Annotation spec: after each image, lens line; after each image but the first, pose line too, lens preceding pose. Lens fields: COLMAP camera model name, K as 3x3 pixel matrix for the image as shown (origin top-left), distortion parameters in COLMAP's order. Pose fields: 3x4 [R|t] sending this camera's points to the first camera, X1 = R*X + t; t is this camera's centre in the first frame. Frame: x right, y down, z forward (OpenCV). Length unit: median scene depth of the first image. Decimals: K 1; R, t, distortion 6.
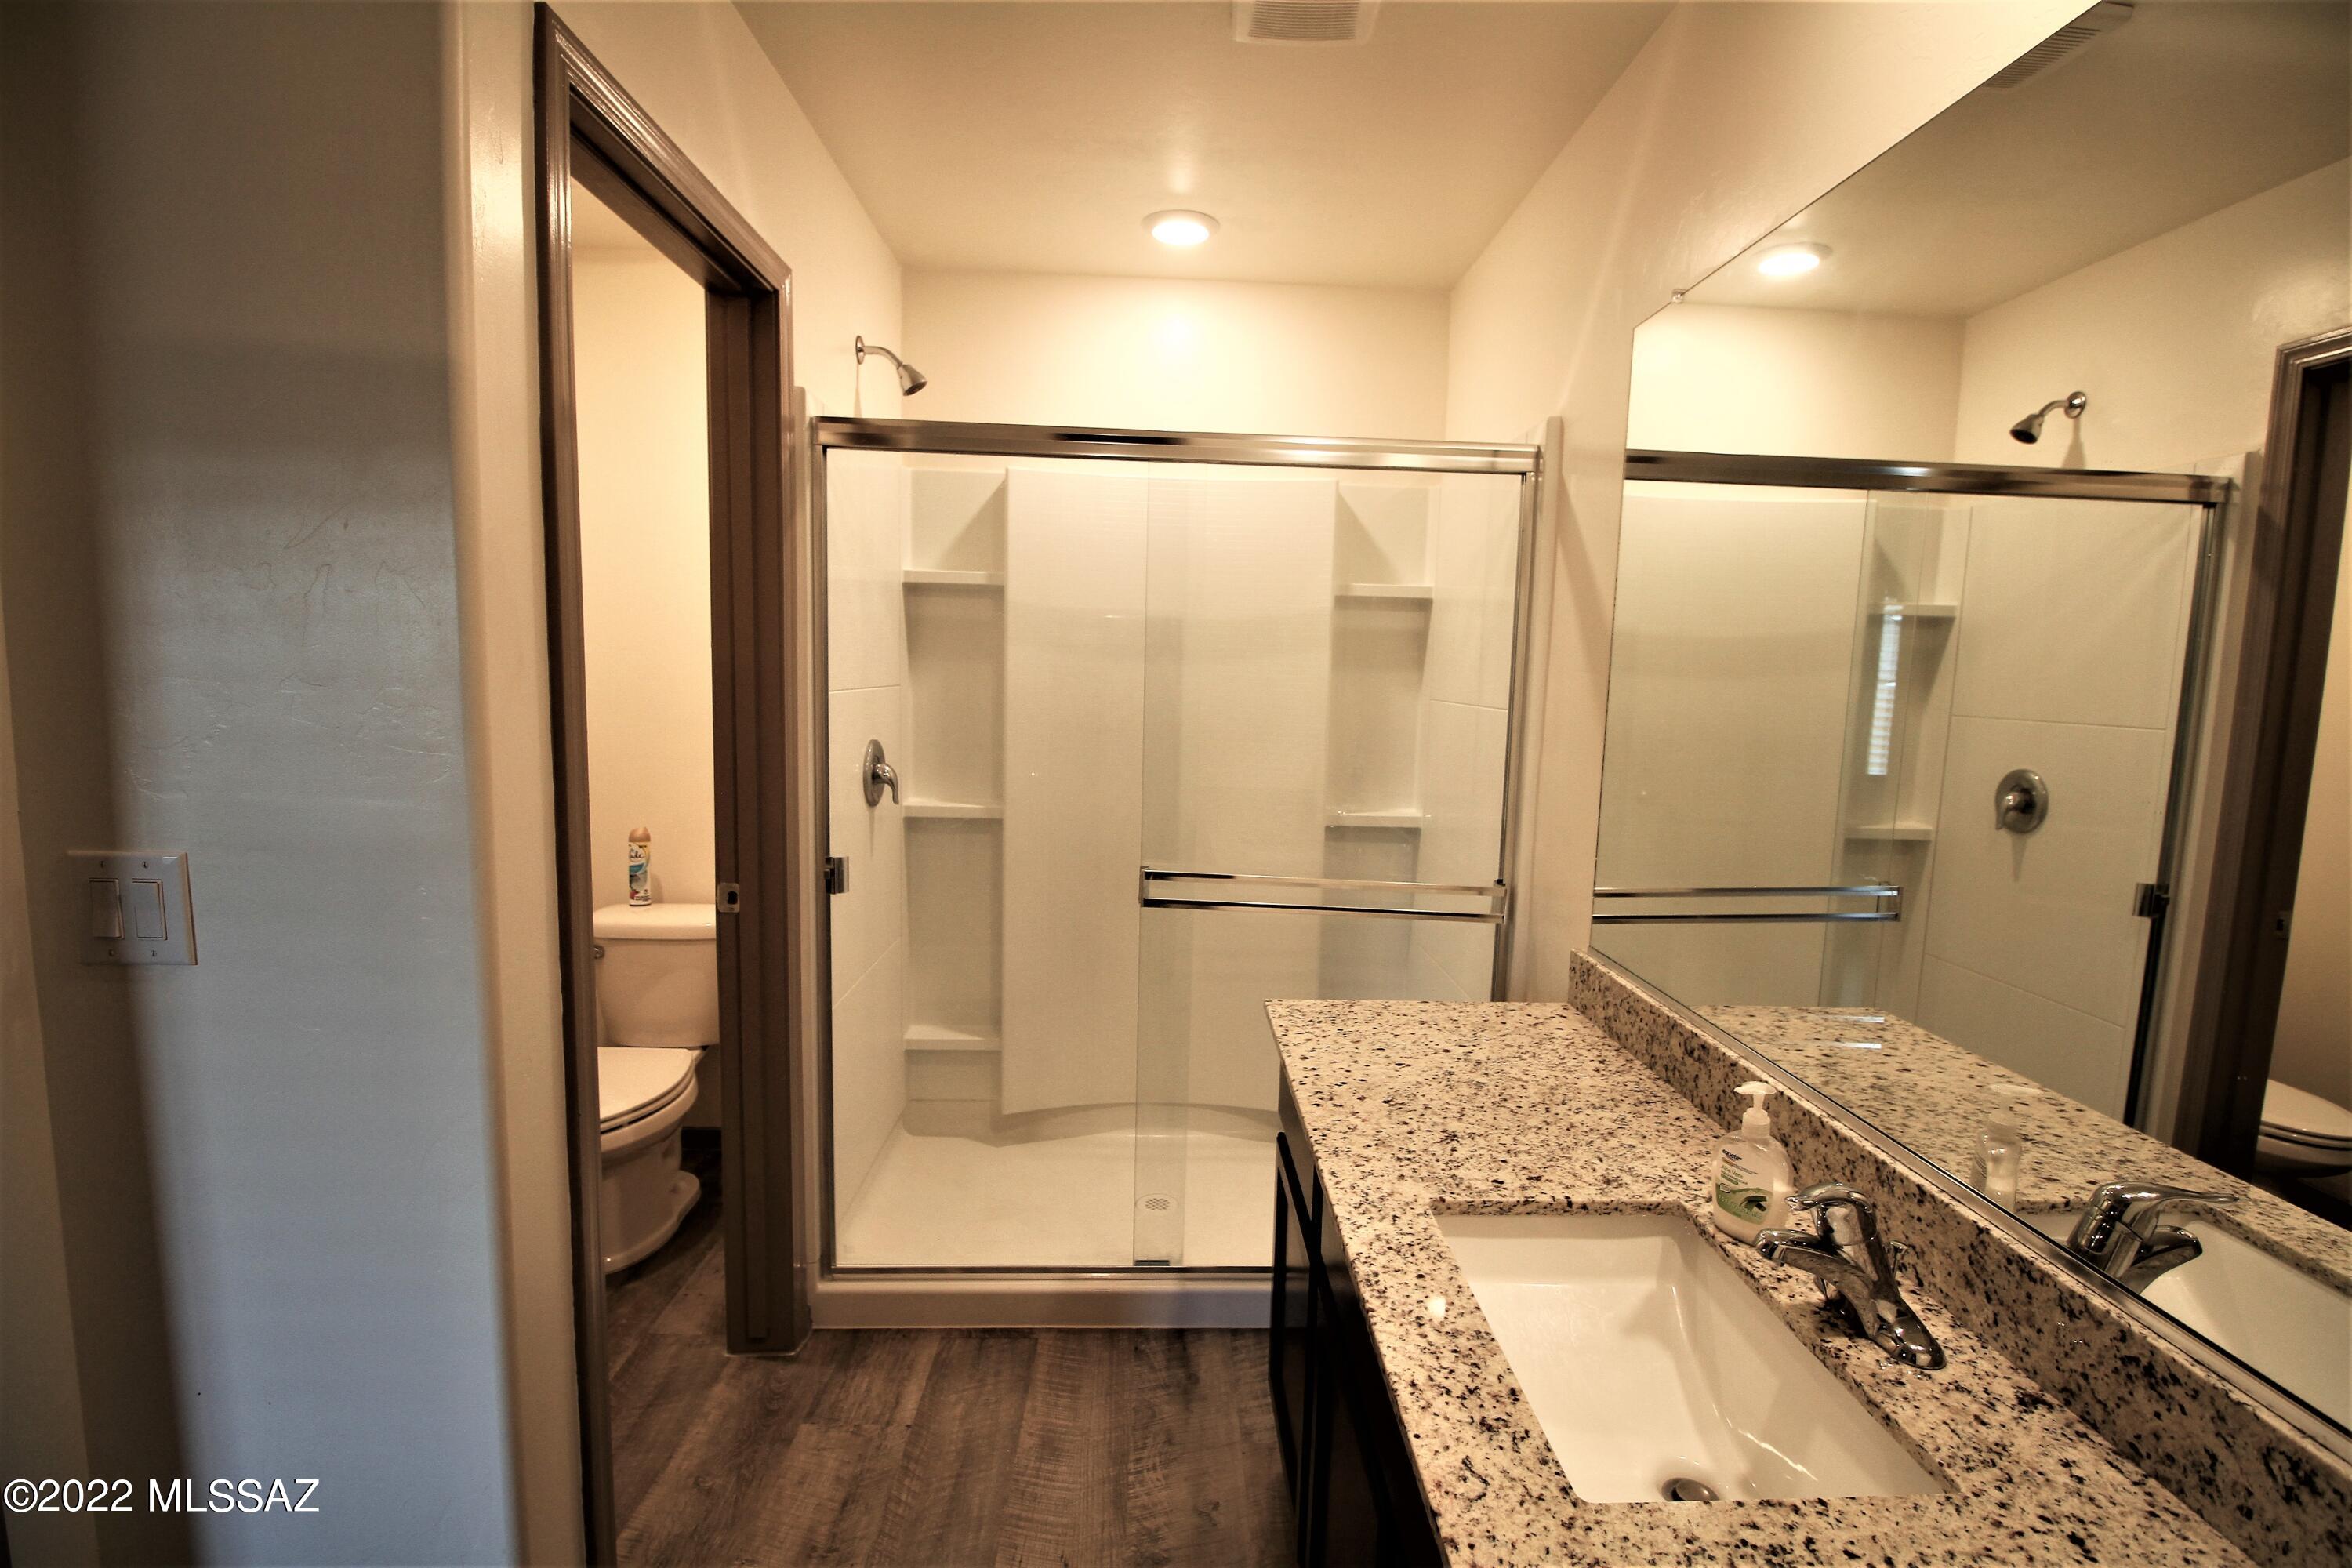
lens RADIAL K [[1088.5, 0, 1176.4], [0, 1088.5, 780.5], [0, 0, 1]] dist [0.001121, 0.000098]
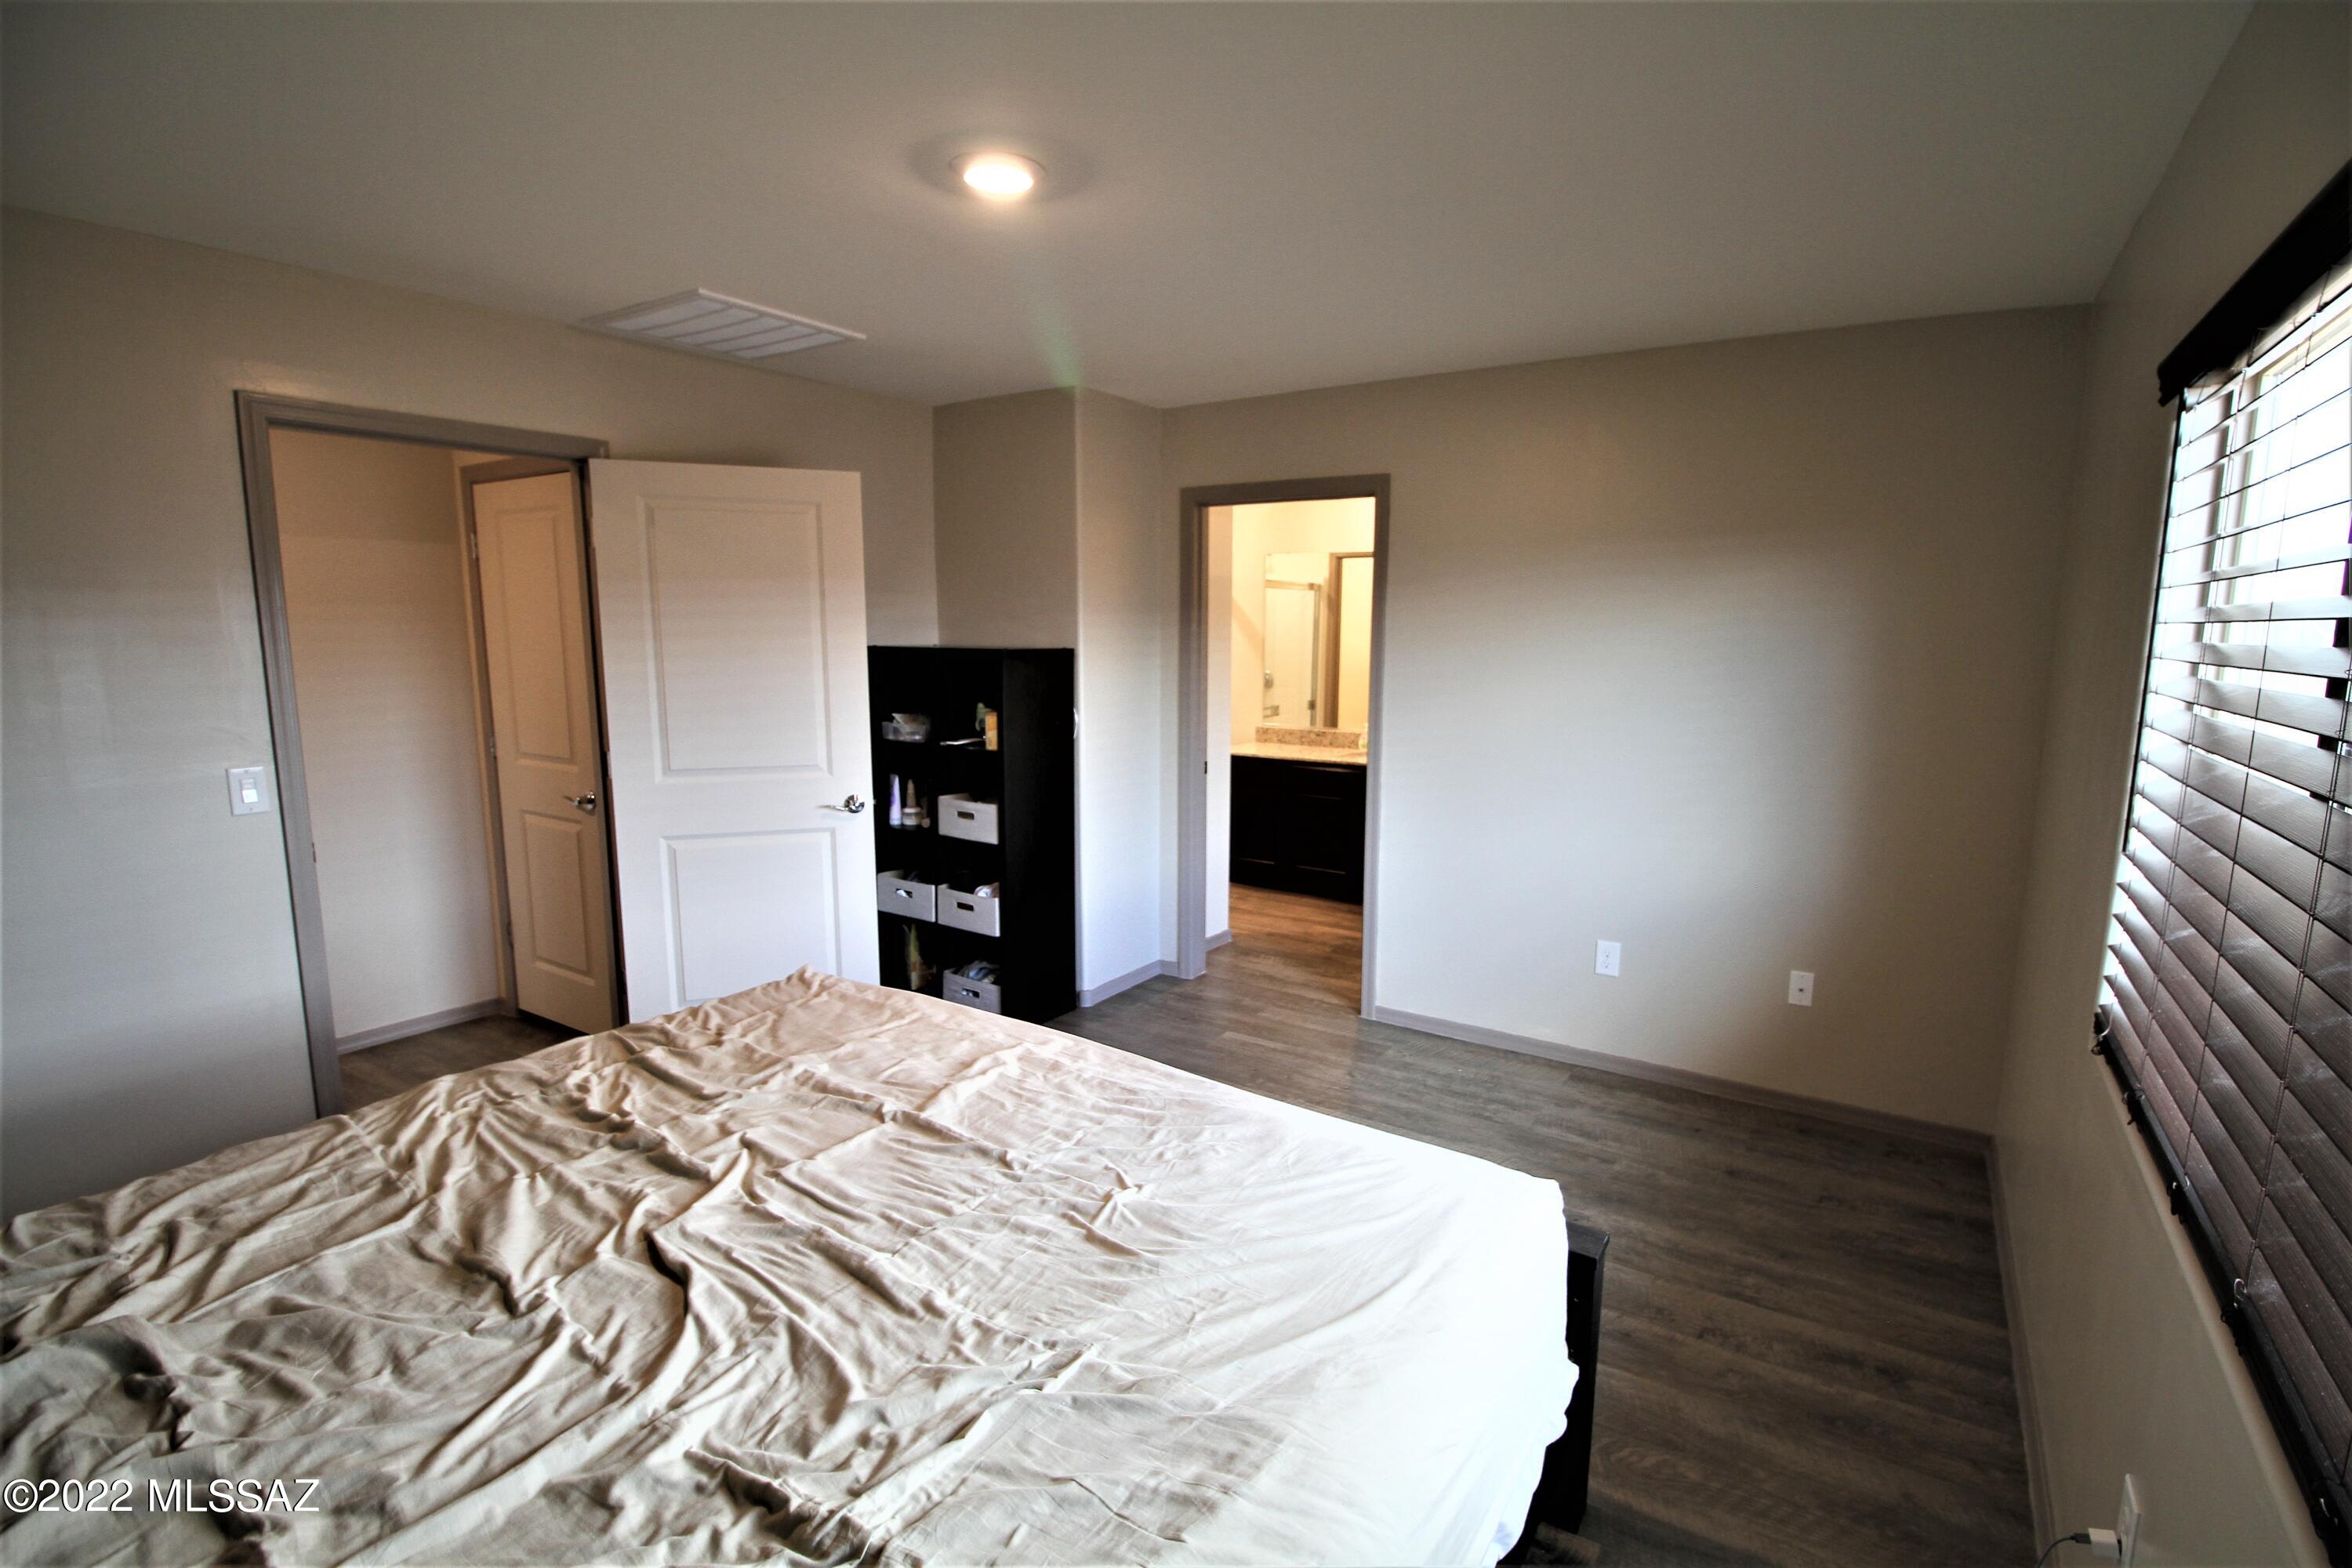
lens RADIAL K [[1088.5, 0, 1176.1], [0, 1088.5, 789.3], [0, 0, 1]] dist [0.001121, 0.000098]
pose [[0.571309, -0.133549, 0.809797, -2.228795], [0.101540, 0.990593, 0.091729, 0.016263], [-0.814430, 0.029821, 0.579496, -0.659333]]
